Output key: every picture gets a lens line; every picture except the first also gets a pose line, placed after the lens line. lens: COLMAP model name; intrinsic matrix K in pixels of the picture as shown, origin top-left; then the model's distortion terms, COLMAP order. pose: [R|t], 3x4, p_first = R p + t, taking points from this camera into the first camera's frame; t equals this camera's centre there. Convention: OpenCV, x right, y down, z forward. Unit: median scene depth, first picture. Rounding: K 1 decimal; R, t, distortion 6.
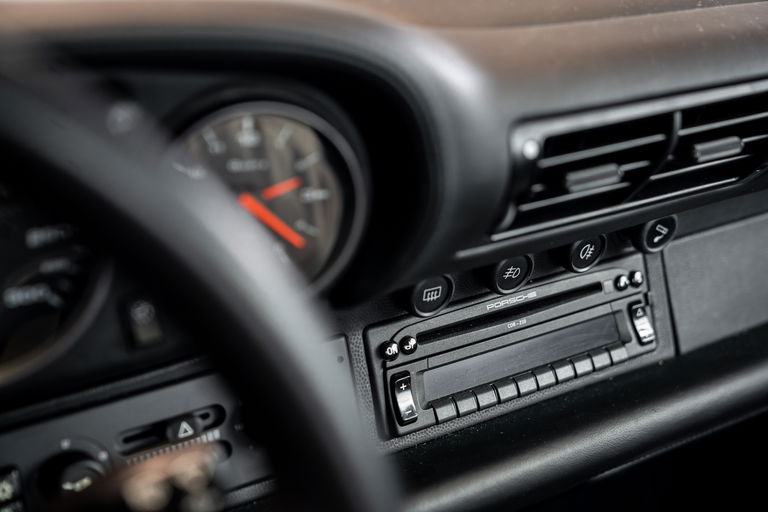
lens RADIAL K [[1171.4, 0, 384.2], [0, 1171.4, 255.0], [0, 0, 1]] dist [0.014521, 0.000000]
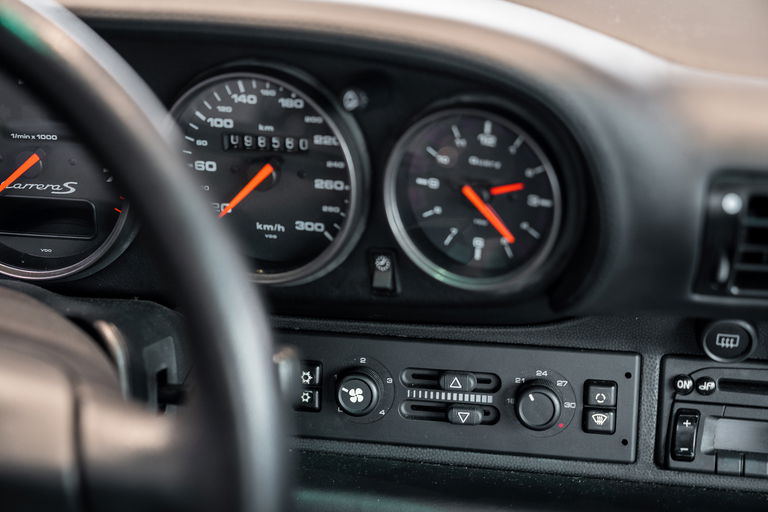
lens RADIAL K [[1171.4, 0, 383.6], [0, 1171.4, 255.4], [0, 0, 1]] dist [0.014521, 0.000000]
pose [[0.715798, 0.239169, -0.656072, 0.461967], [-0.243056, 0.966102, 0.087007, -0.051244], [0.654643, 0.097182, 0.749666, 0.069378]]
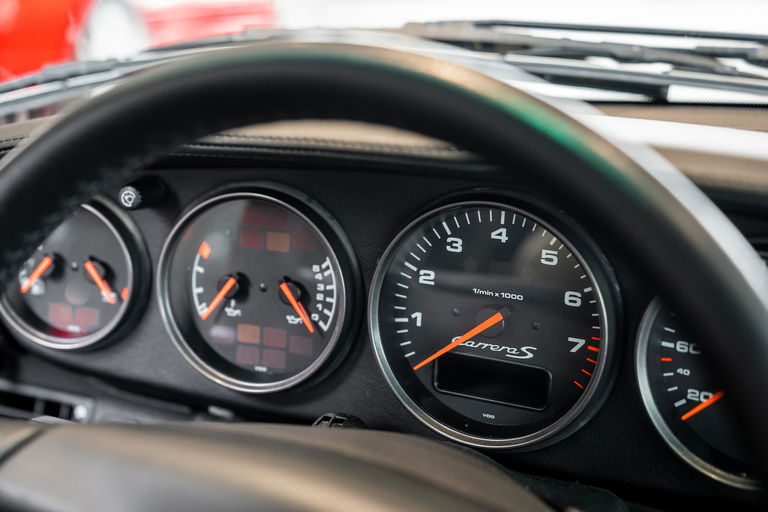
lens RADIAL K [[1171.4, 0, 385.3], [0, 1171.4, 254.2], [0, 0, 1]] dist [0.014521, 0.000000]
pose [[0.540965, 0.213411, -0.813519, 0.271881], [-0.347914, 0.937413, 0.014561, -0.000842], [0.765711, 0.275158, 0.581357, -0.010998]]
